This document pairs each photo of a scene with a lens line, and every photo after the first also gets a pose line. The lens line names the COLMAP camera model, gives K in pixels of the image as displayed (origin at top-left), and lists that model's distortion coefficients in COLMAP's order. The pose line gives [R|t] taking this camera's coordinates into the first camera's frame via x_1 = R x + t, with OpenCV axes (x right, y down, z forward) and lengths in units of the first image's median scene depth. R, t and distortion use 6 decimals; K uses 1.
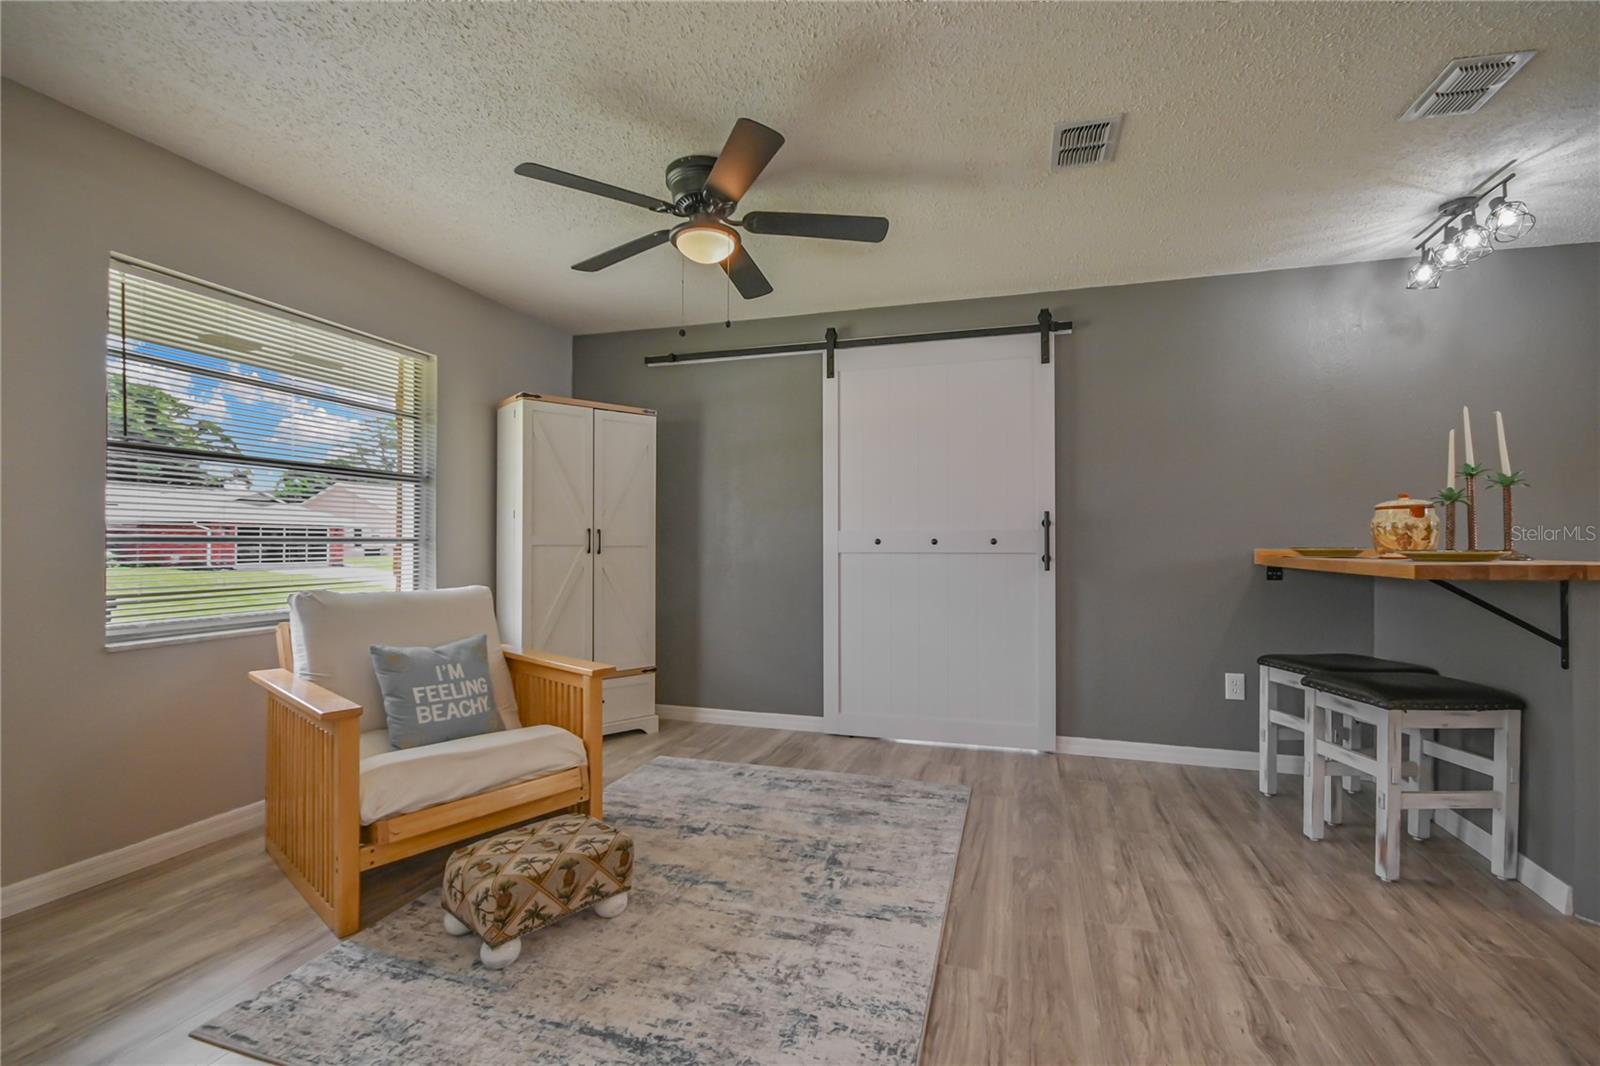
lens RADIAL K [[707.1, 0, 793.1], [0, 707.1, 536.0], [0, 0, 1]] dist [0.002930, -0.008966]
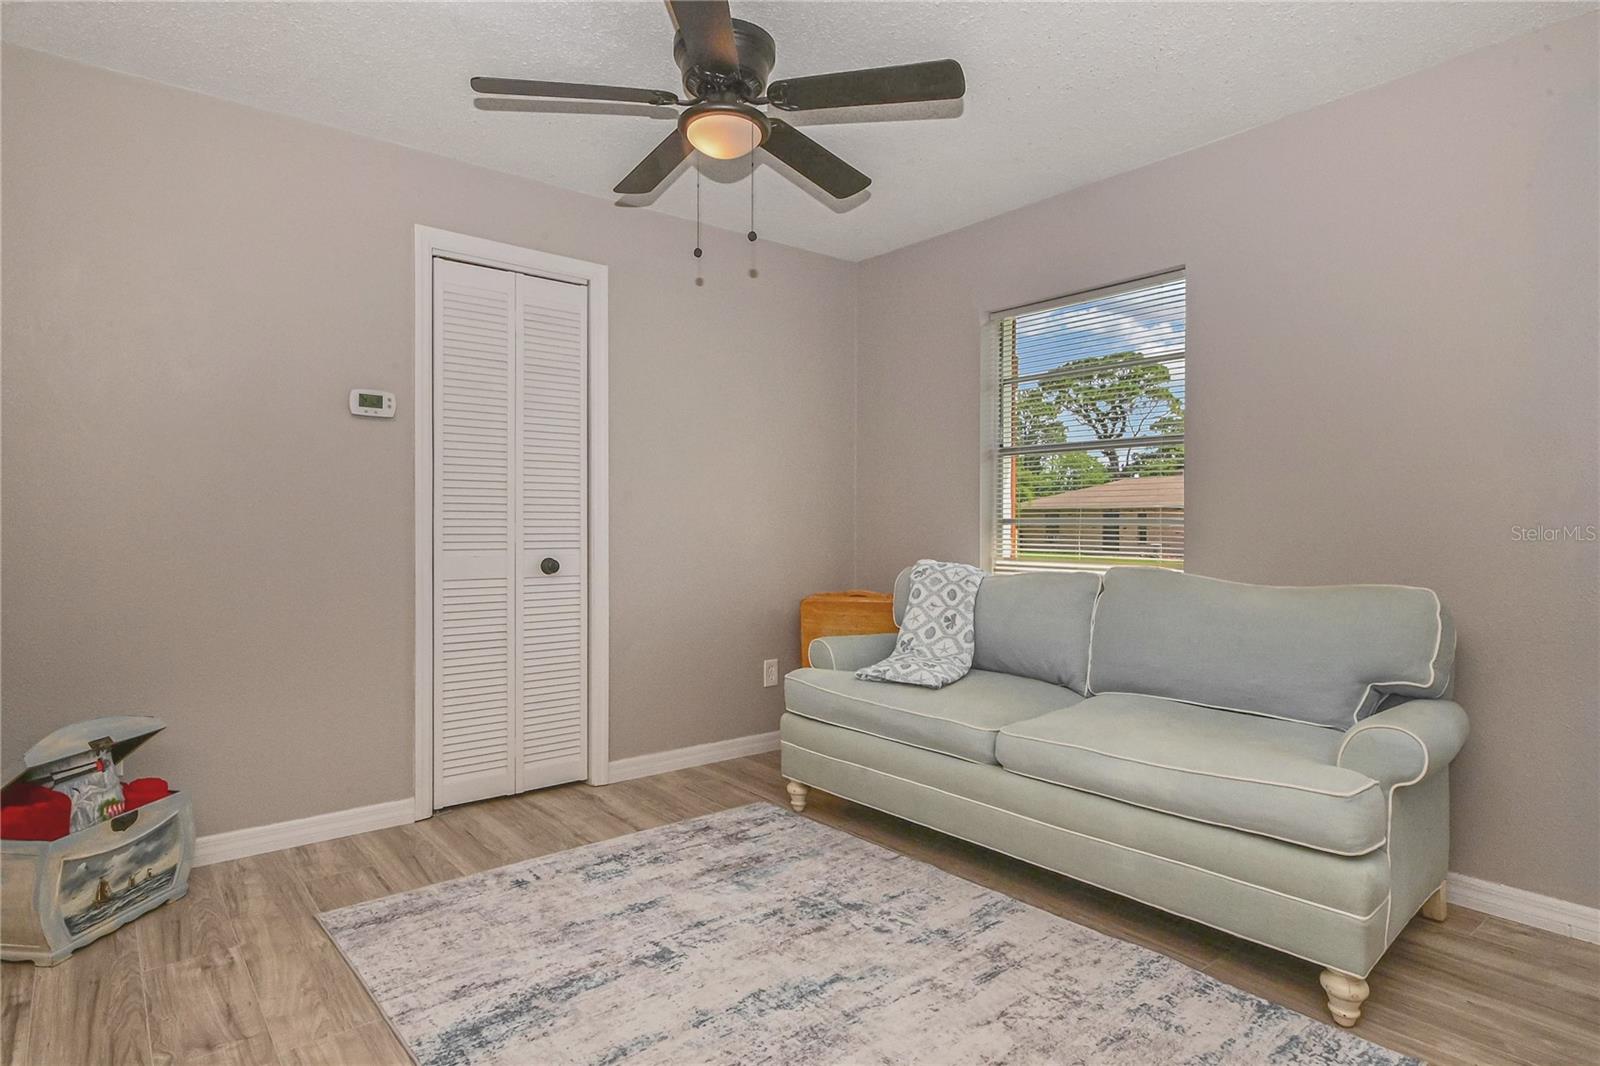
lens RADIAL K [[893.1, 0, 800.0], [0, 893.1, 533.0], [0, 0, 1]] dist [0.011546, 0.001630]
pose [[0.534124, -0.006888, 0.845378, -0.842194], [-0.012062, 0.999803, 0.015767, 0.010794], [-0.845320, -0.018619, 0.533936, 0.500958]]
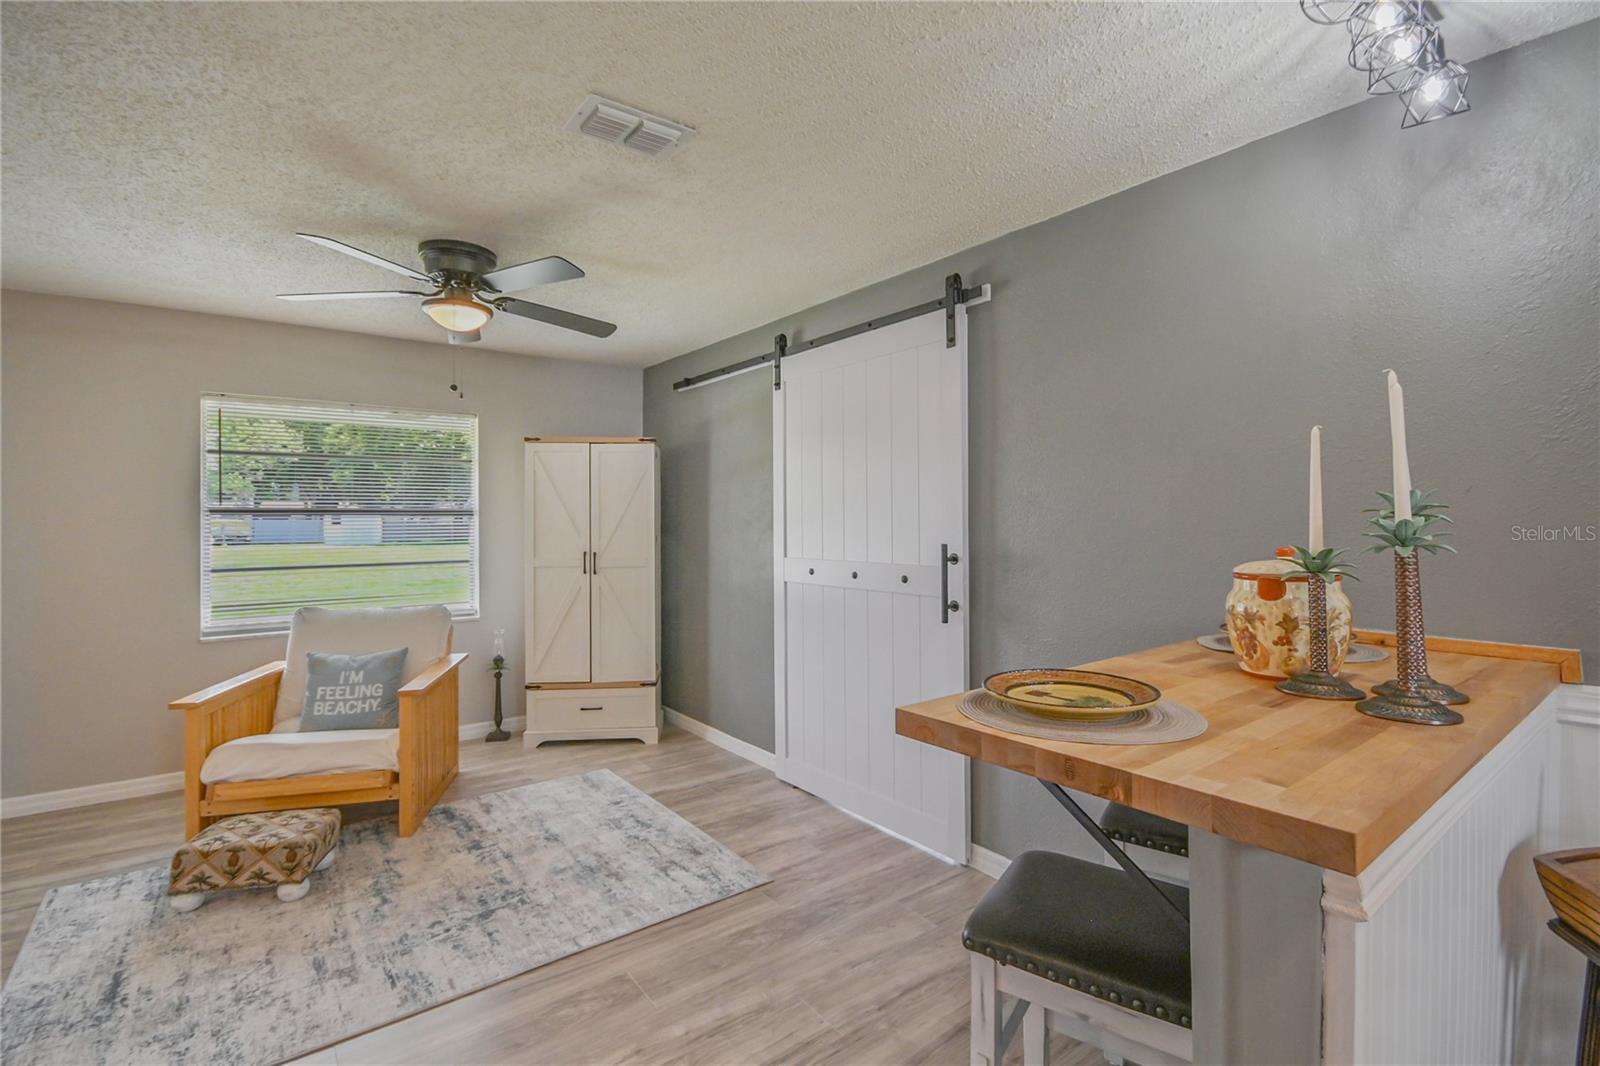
lens RADIAL K [[717.2, 0, 796.4], [0, 717.2, 515.8], [0, 0, 1]] dist [0.015135, -0.016114]
pose [[0.818862, -0.008539, -0.573928, 0.998729], [0.011285, 0.999936, 0.001225, -0.101034], [0.573880, -0.007480, 0.818905, 0.415145]]
